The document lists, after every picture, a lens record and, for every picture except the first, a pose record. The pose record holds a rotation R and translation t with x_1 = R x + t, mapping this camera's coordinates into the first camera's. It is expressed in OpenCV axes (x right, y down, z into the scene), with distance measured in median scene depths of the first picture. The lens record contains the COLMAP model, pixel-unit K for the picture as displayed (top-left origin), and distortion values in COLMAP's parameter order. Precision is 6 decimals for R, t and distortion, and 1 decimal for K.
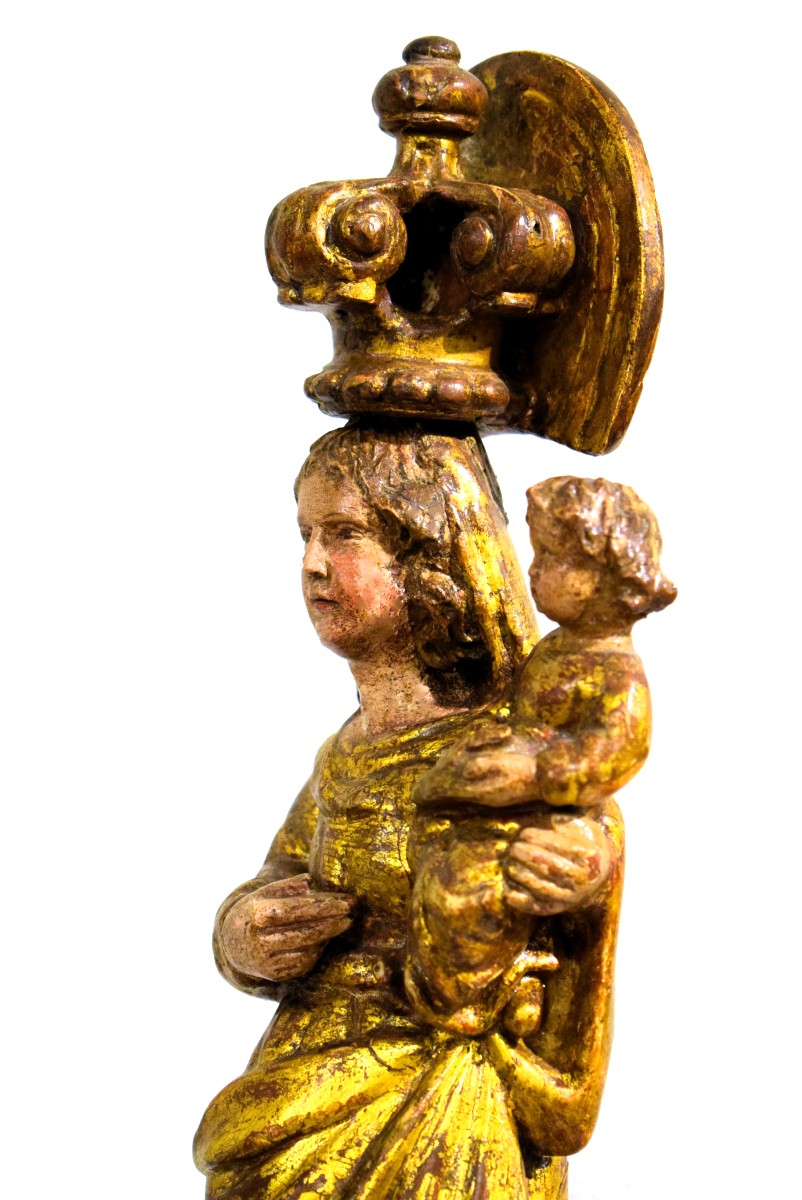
lens RADIAL K [[2768.0, 0, 402.9], [0, 2768.0, 599.1], [0, 0, 1]] dist [0.068627, 0.000000]
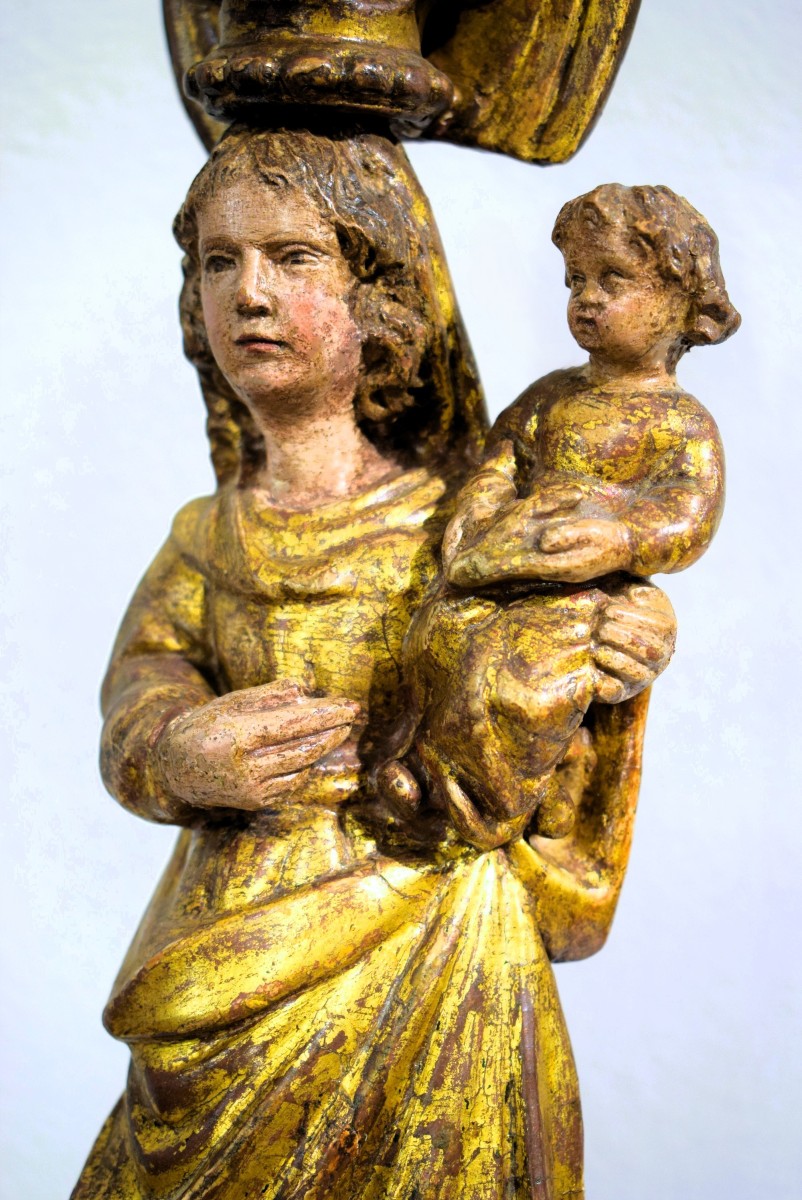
lens RADIAL K [[2054.0, 0, 400.9], [0, 2054.0, 602.7], [0, 0, 1]] dist [-0.013788, 0.000000]
pose [[0.878166, -0.082597, 0.471172, -0.292111], [0.024279, 0.991407, 0.128543, -0.000058], [-0.477740, -0.101442, 0.872625, 0.461164]]
